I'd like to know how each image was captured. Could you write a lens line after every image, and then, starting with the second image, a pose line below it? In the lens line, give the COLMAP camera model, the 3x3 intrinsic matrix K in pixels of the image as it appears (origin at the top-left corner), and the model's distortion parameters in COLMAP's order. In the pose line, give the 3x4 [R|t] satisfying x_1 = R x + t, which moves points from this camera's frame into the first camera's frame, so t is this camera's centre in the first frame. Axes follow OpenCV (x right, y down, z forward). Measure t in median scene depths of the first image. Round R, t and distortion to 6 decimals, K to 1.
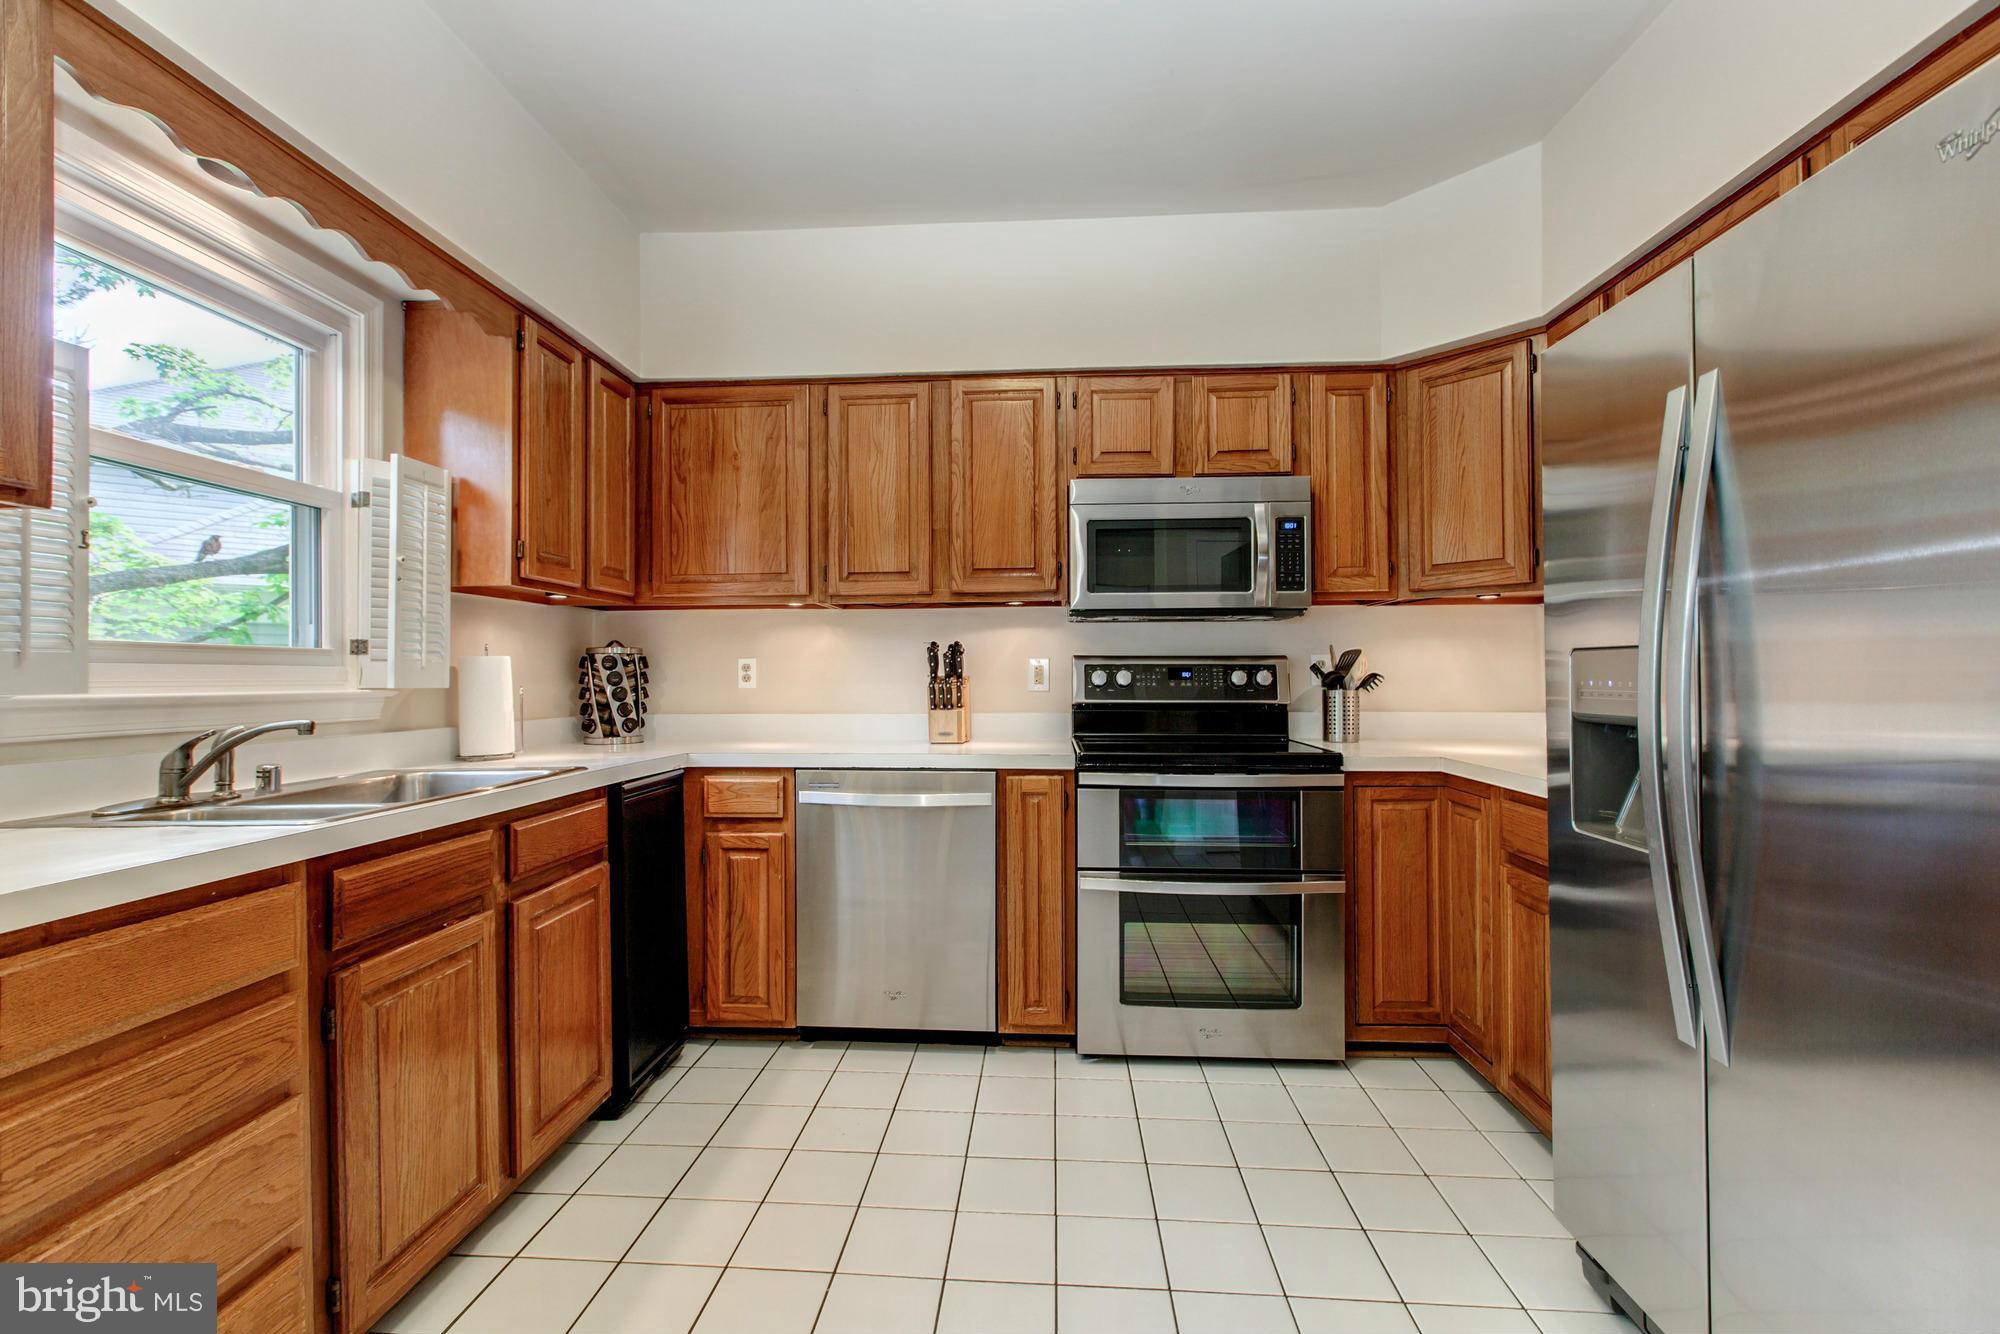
lens RADIAL K [[885.1, 0, 996.0], [0, 885.1, 670.8], [0, 0, 1]] dist [0.002807, 0.000394]
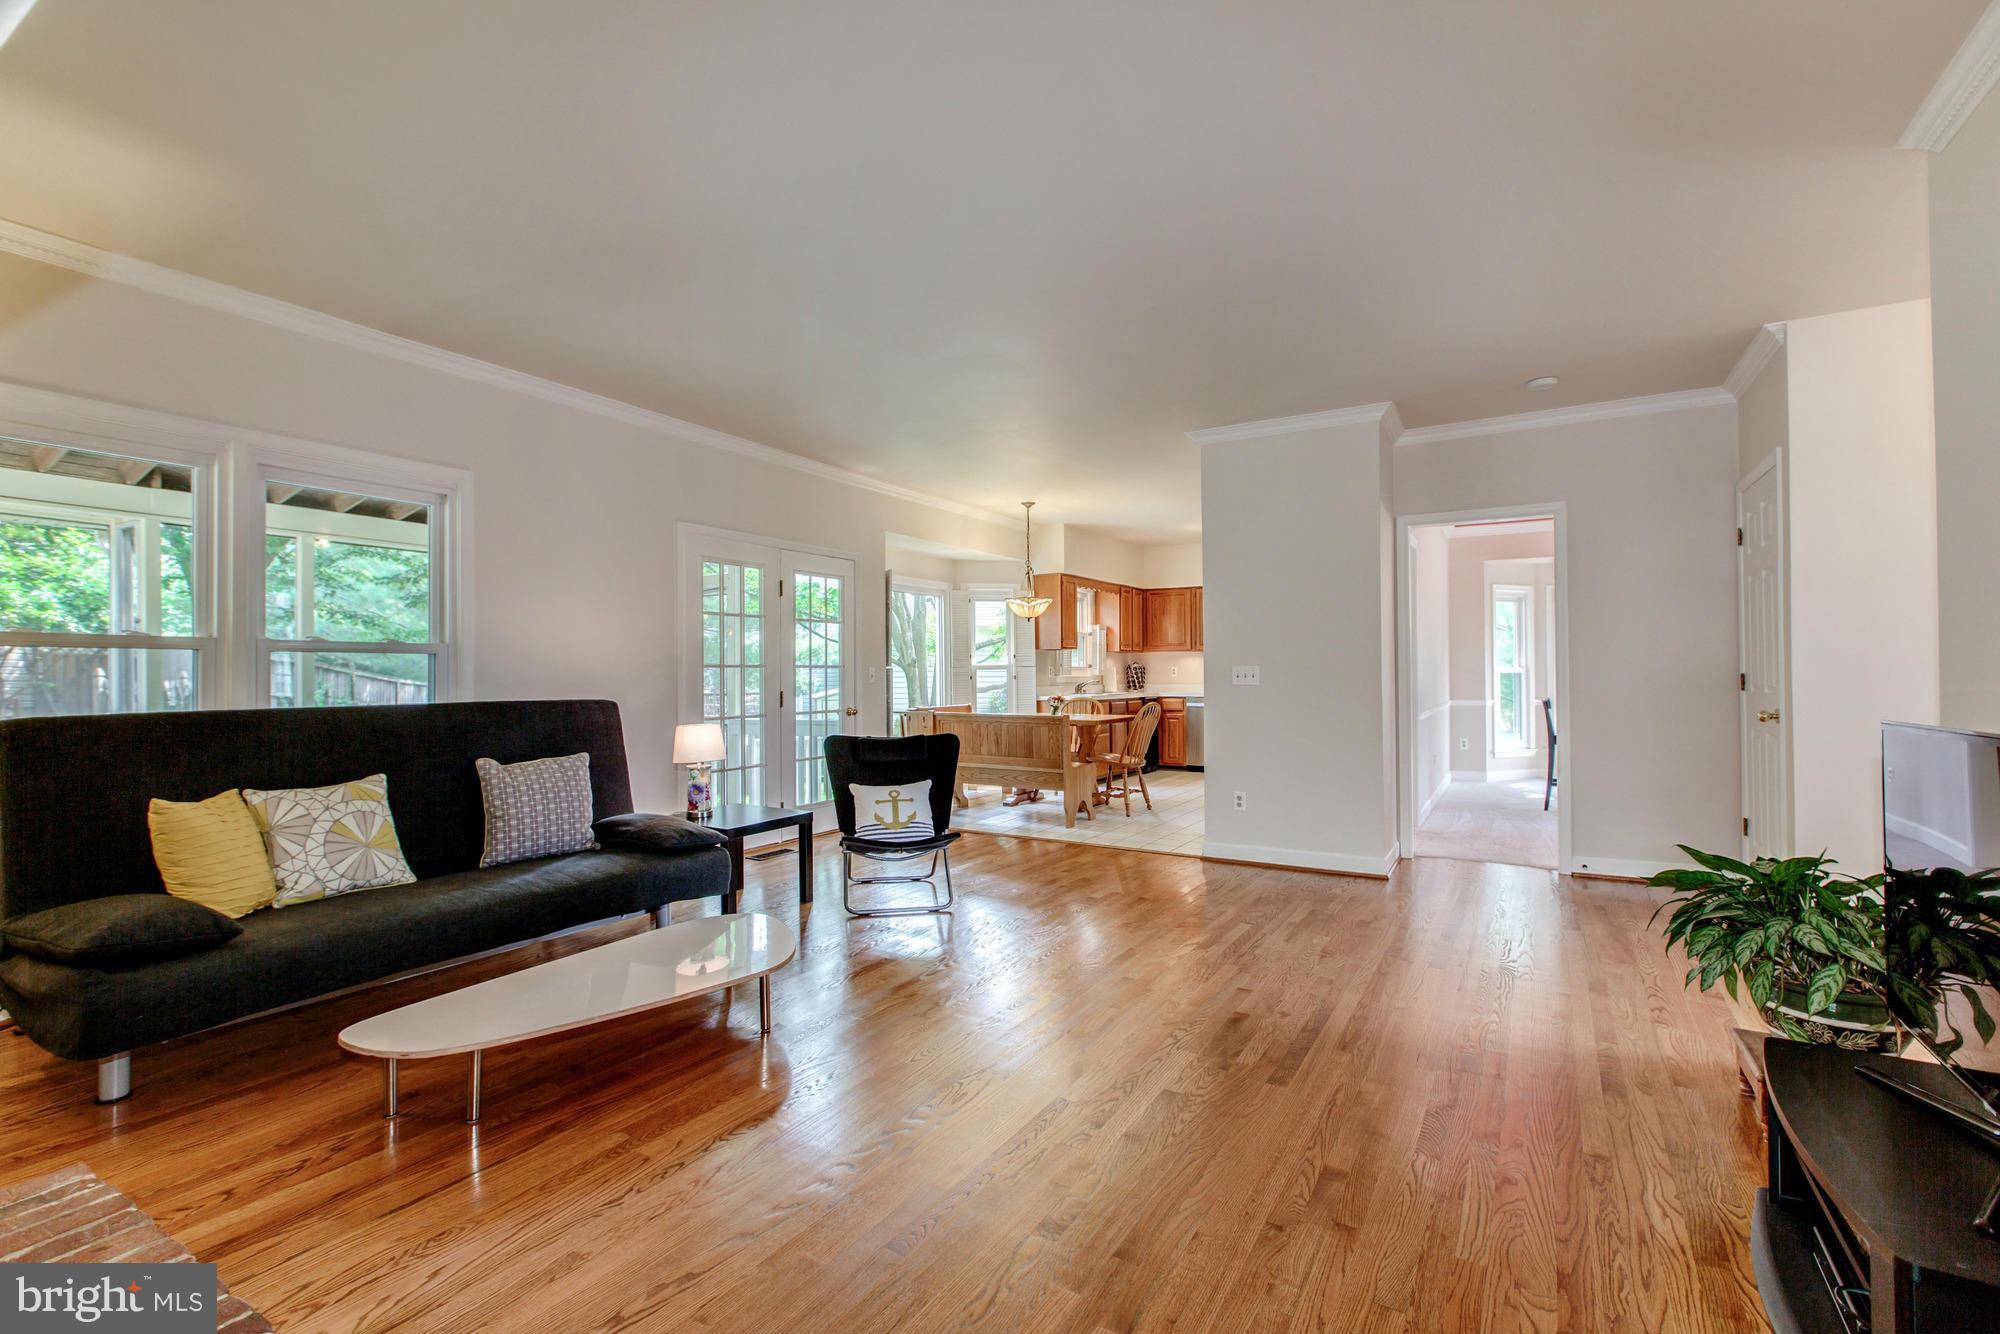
lens RADIAL K [[885.1, 0, 999.3], [0, 885.1, 667.4], [0, 0, 1]] dist [0.002807, 0.000394]
pose [[0.886126, -0.000796, -0.463443, 0.820764], [0.001278, 0.999999, 0.000727, -0.020707], [0.463442, -0.001236, 0.886126, -2.723089]]
